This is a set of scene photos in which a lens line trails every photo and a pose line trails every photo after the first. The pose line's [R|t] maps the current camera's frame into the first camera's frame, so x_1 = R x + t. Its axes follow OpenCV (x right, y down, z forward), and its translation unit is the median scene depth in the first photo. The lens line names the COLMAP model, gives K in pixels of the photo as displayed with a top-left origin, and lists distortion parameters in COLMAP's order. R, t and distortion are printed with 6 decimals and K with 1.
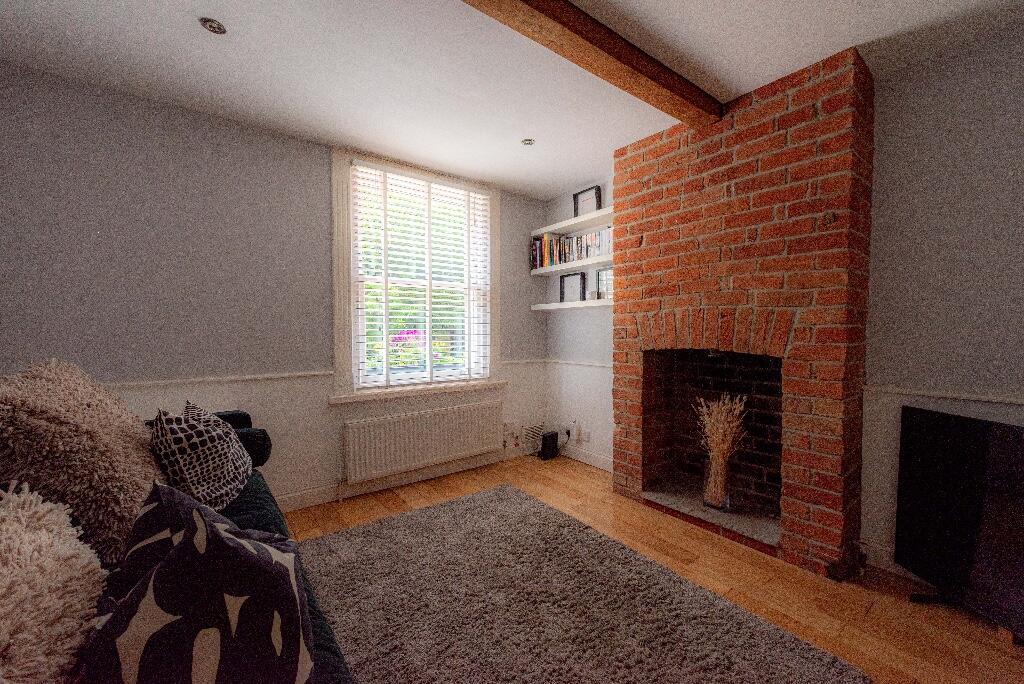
lens RADIAL K [[398.3, 0, 512.0], [0, 398.3, 342.0], [0, 0, 1]] dist [0.000970, -0.000111]
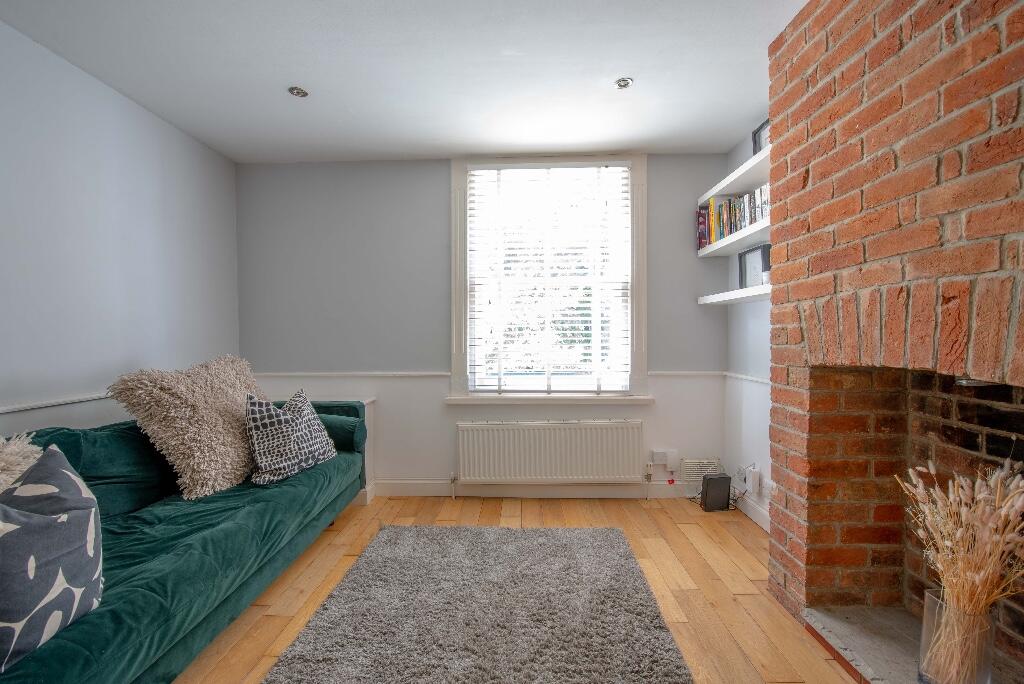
lens RADIAL K [[410.2, 0, 512.0], [0, 410.2, 342.0], [0, 0, 1]] dist [-0.023529, -0.000238]
pose [[0.780937, 0.007789, -0.624561, 0.351024], [-0.010844, 0.999941, -0.001088, -0.007653], [0.624515, 0.007623, 0.780975, 0.264304]]
